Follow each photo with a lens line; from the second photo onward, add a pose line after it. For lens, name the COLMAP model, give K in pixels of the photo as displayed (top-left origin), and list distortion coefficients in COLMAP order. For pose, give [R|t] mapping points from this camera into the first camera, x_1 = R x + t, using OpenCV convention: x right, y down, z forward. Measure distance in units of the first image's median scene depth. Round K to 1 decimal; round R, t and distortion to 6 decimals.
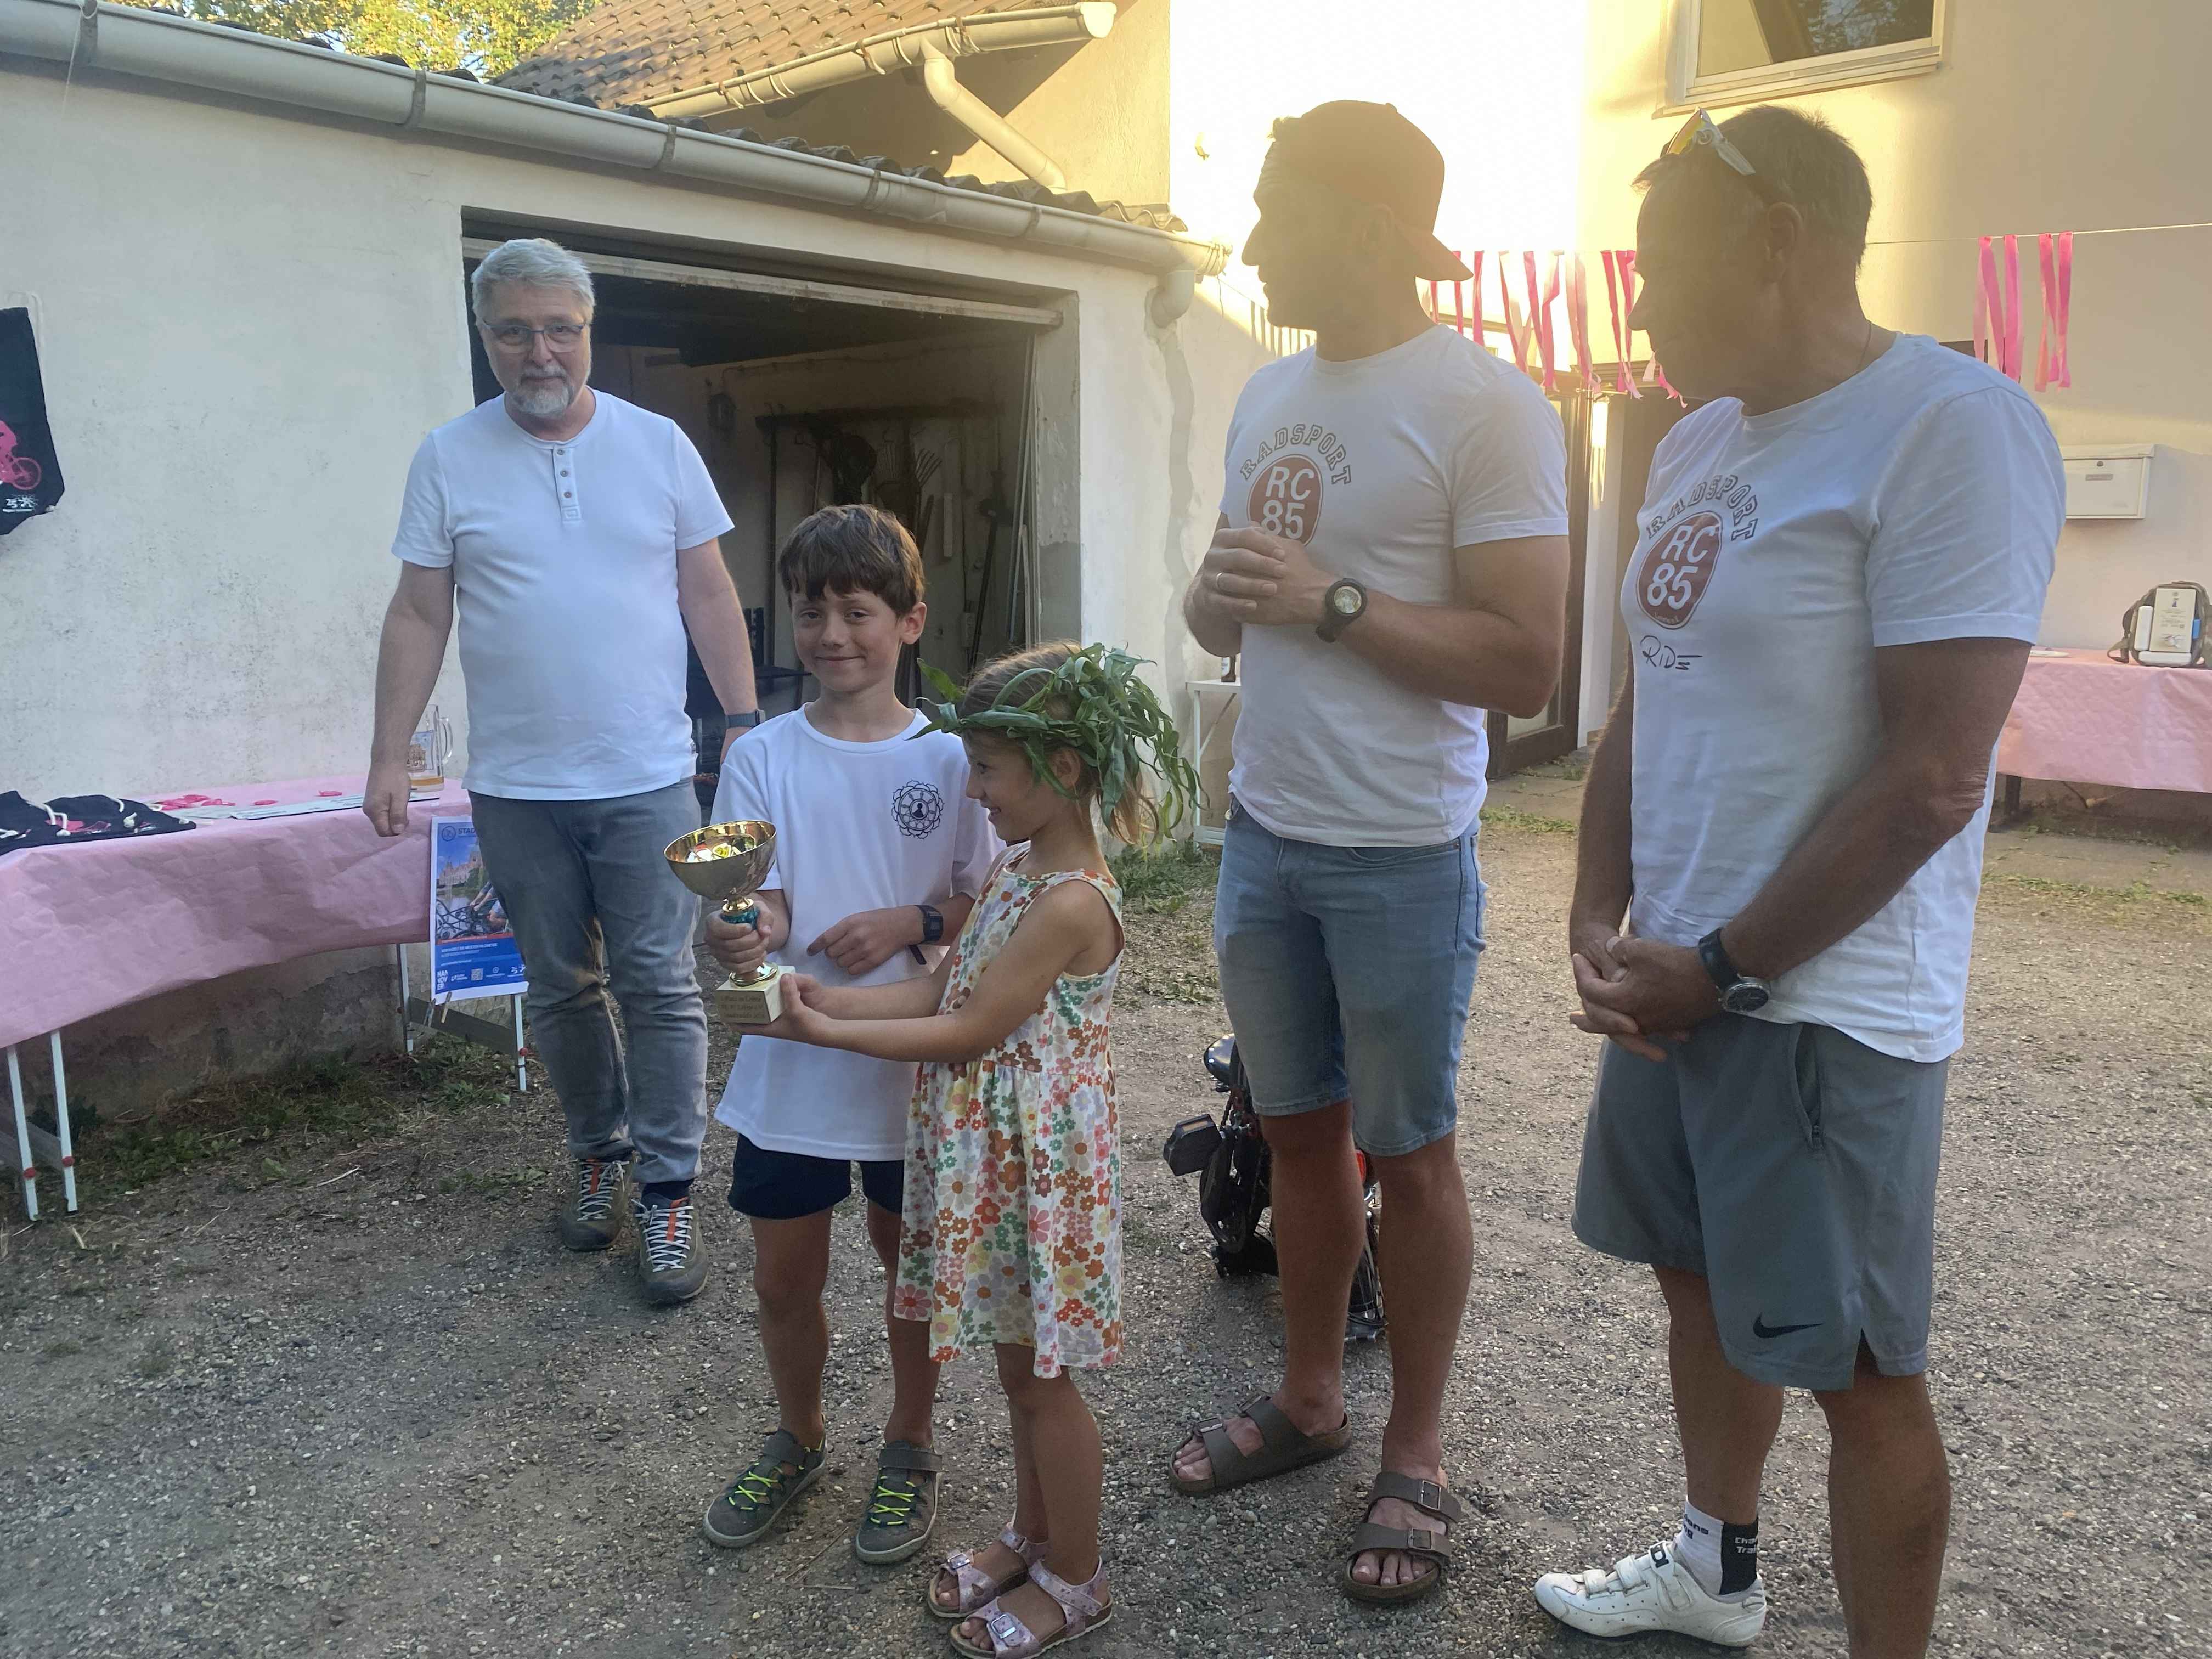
lens RADIAL K [[1678.5, 0, 1126.3], [0, 1678.5, 838.5], [0, 0, 1]] dist [-0.006452, -0.004695]
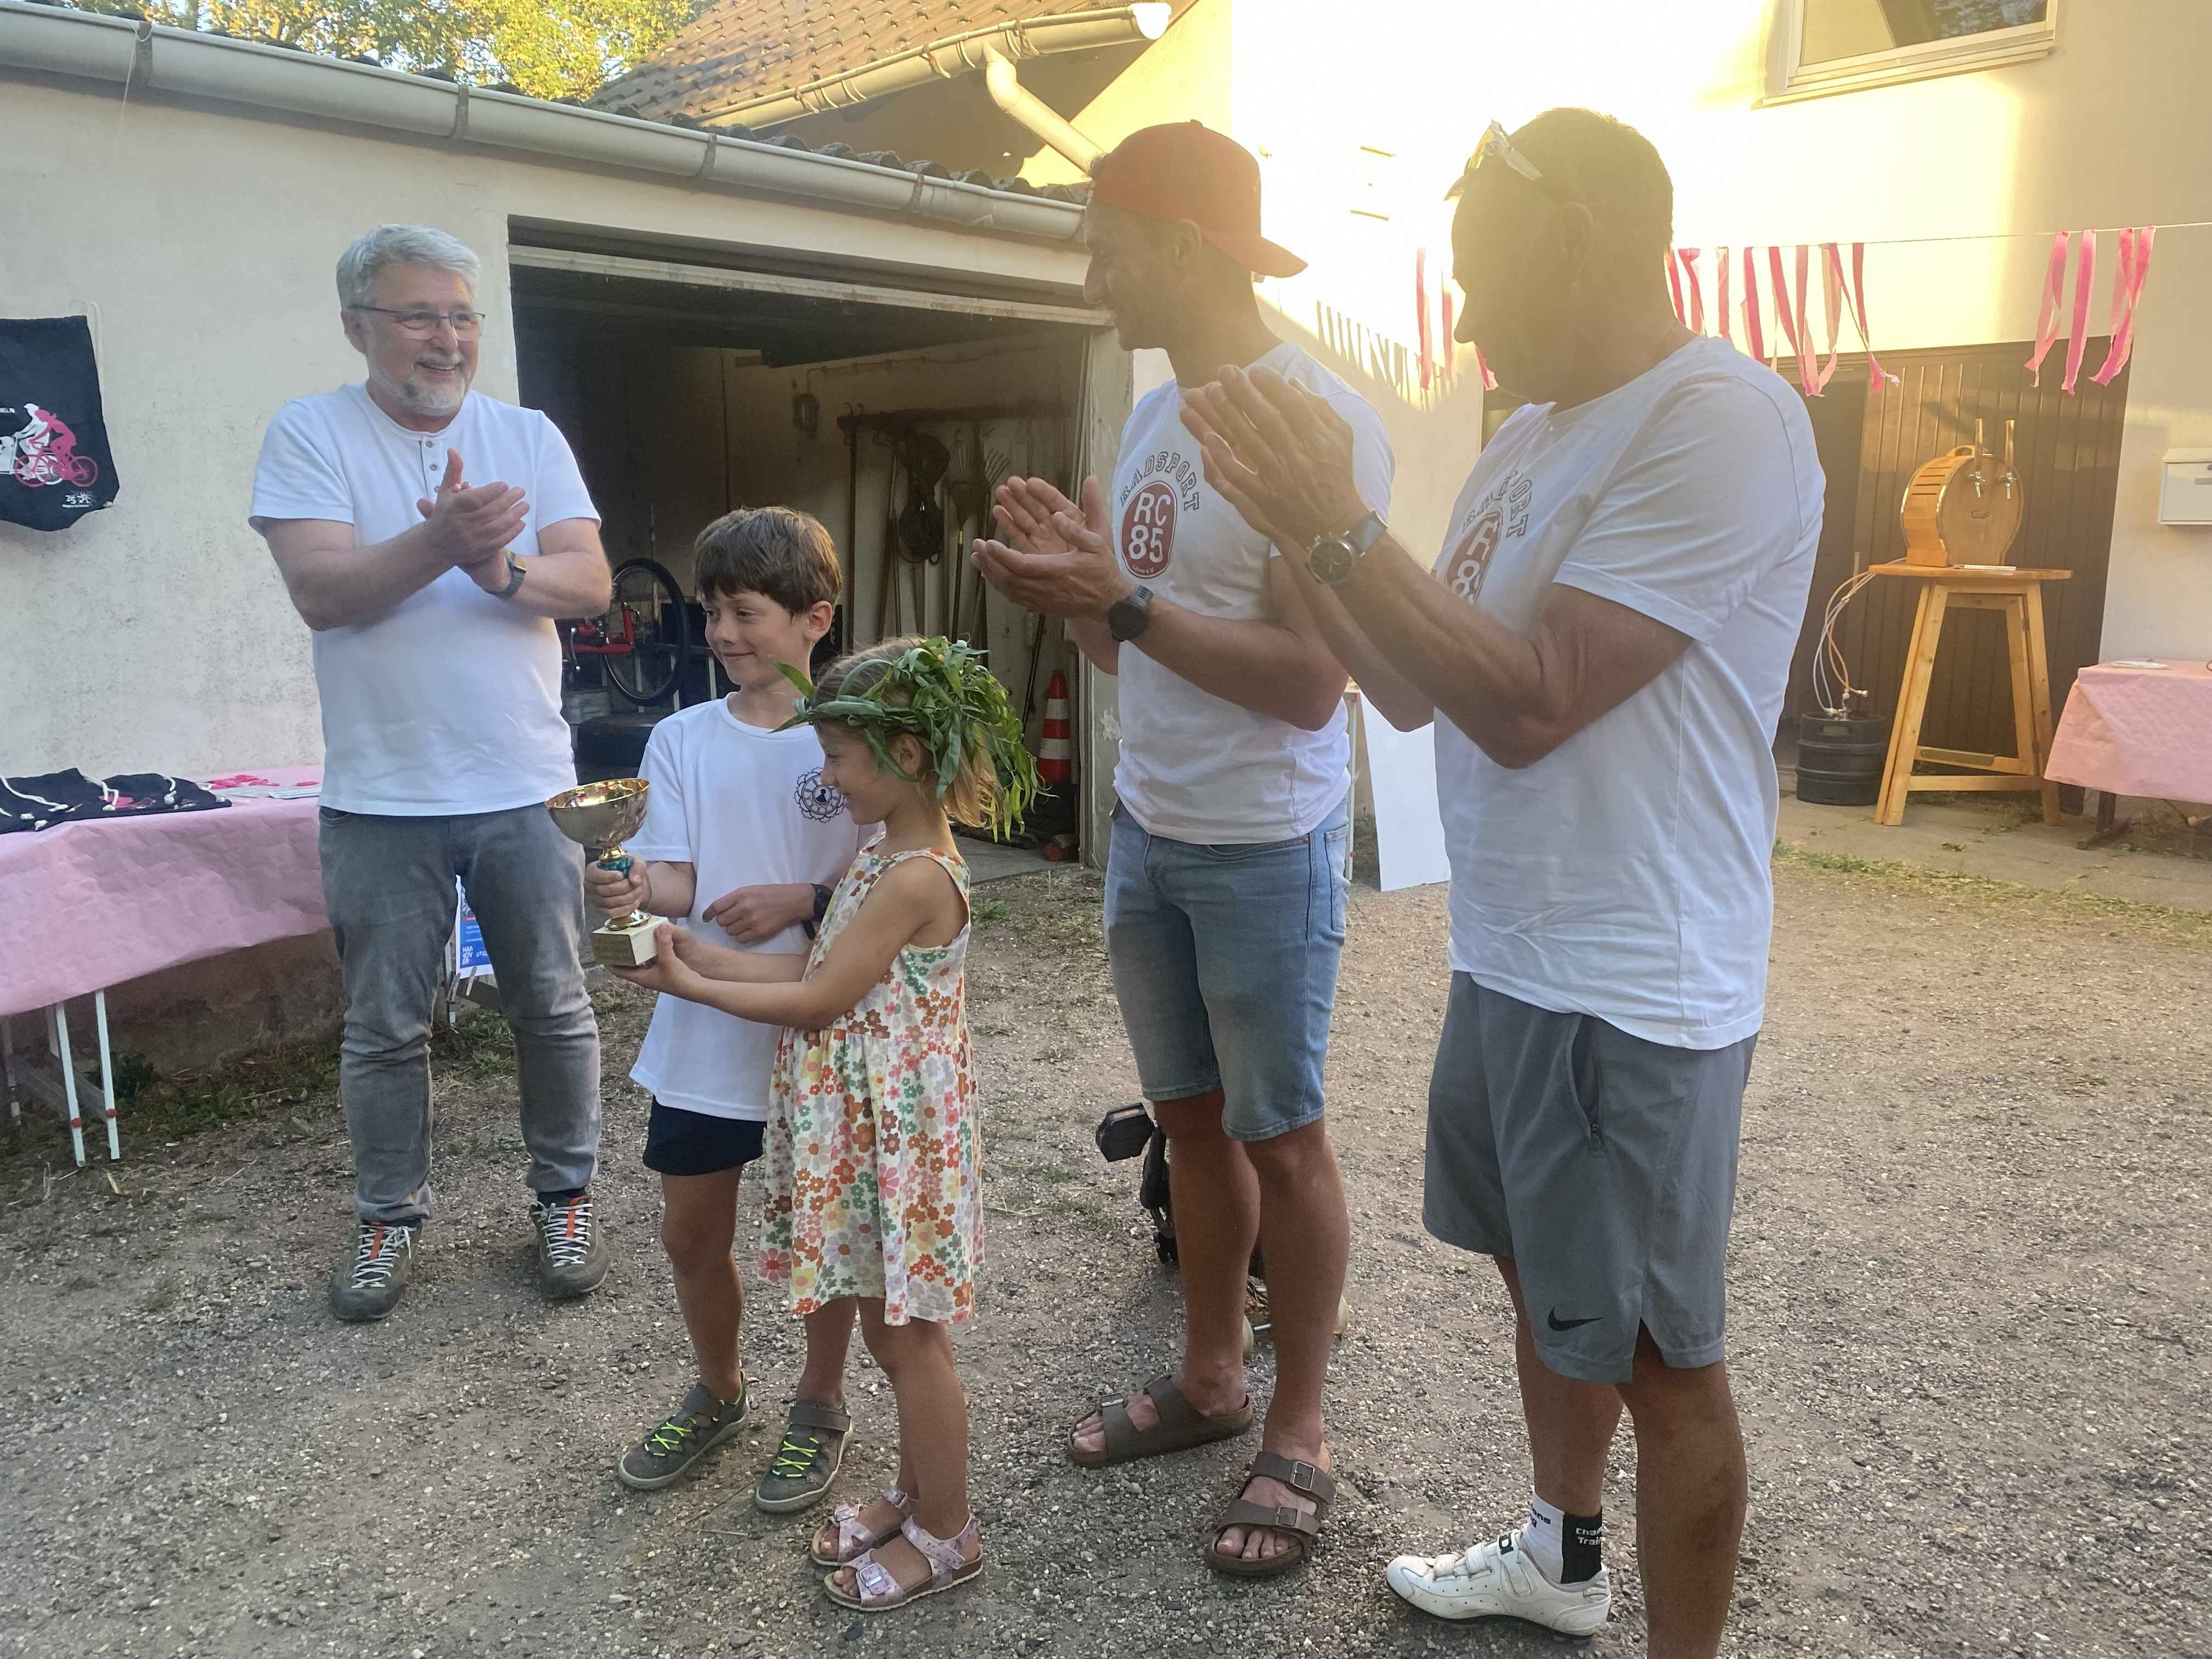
lens RADIAL K [[1703.6, 0, 1106.0], [0, 1703.6, 829.5], [0, 0, 1]] dist [-0.010134, -0.001060]
pose [[0.996197, 0.021632, -0.084400, 0.126966], [-0.022253, 0.999732, -0.006421, 0.009196], [0.084238, 0.008275, 0.996411, -0.036311]]
